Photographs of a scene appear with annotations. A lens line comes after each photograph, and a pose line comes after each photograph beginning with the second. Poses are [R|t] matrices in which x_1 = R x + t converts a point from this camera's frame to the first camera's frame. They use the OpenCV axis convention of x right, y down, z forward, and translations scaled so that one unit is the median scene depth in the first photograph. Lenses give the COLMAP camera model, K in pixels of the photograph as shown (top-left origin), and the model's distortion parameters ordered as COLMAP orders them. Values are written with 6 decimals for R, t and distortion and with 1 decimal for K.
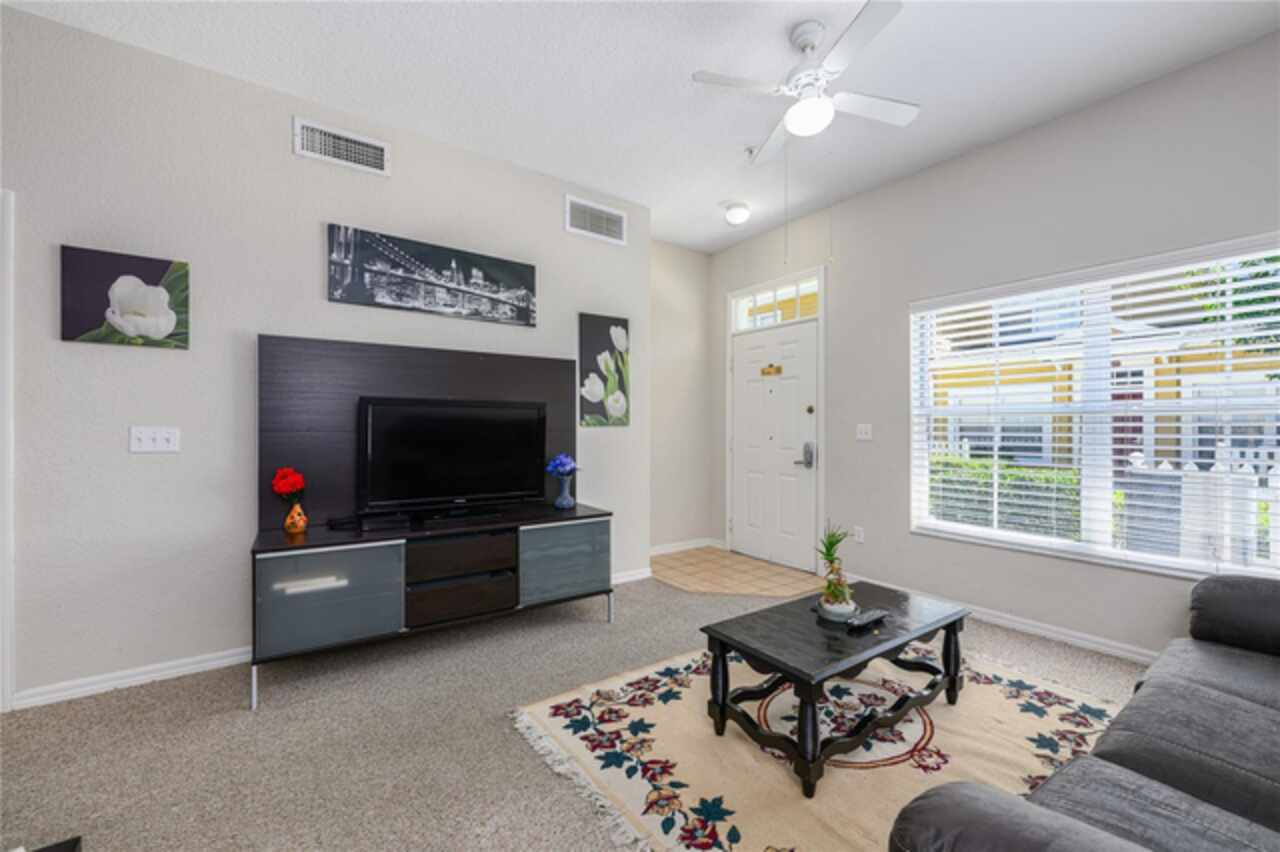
lens RADIAL K [[487.6, 0, 676.4], [0, 487.6, 417.3], [0, 0, 1]] dist [-0.000736, -0.000041]
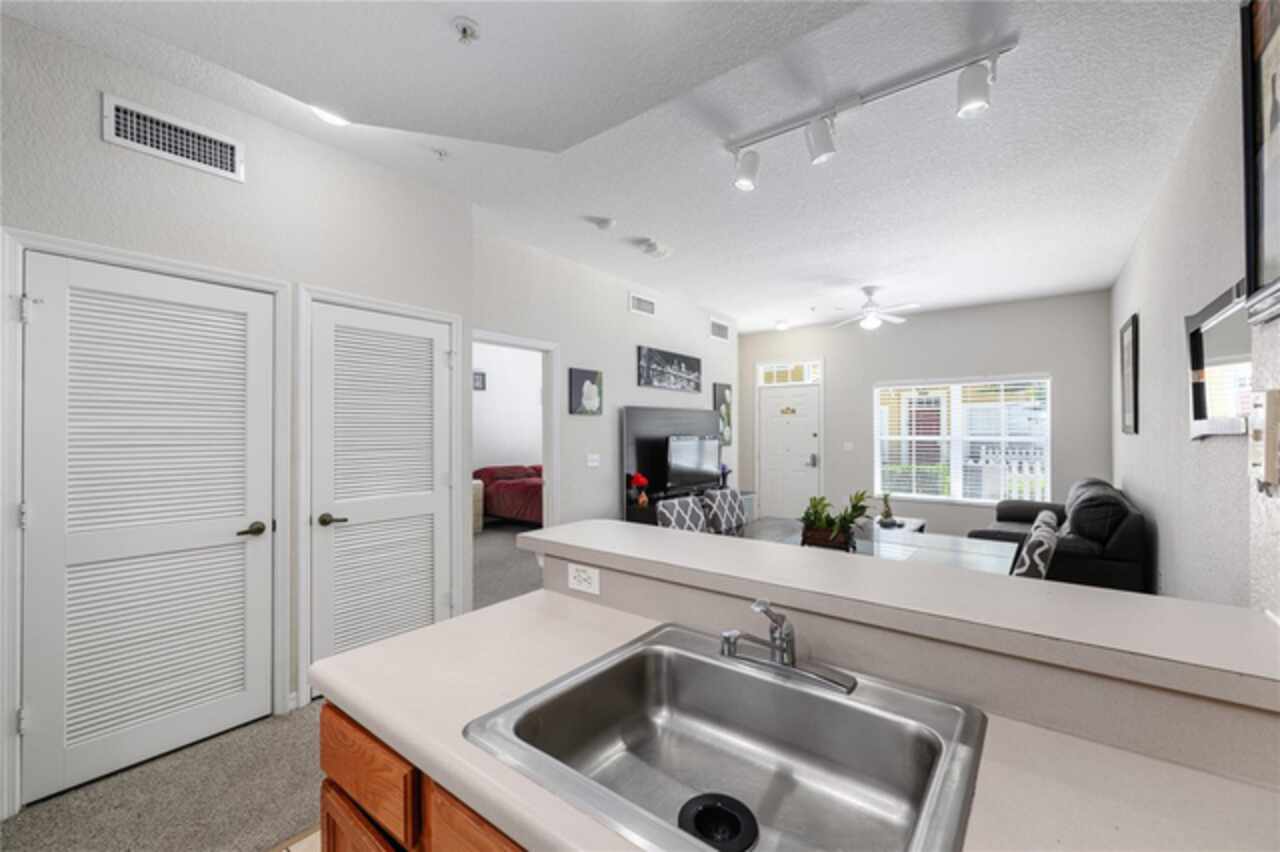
lens RADIAL K [[487.6, 0, 676.4], [0, 487.6, 417.3], [0, 0, 1]] dist [-0.000736, -0.000041]
pose [[0.958235, 0.006164, 0.285917, -0.978758], [-0.005437, 0.999980, -0.003335, -0.095943], [-0.285932, 0.001641, 0.958249, -0.772434]]
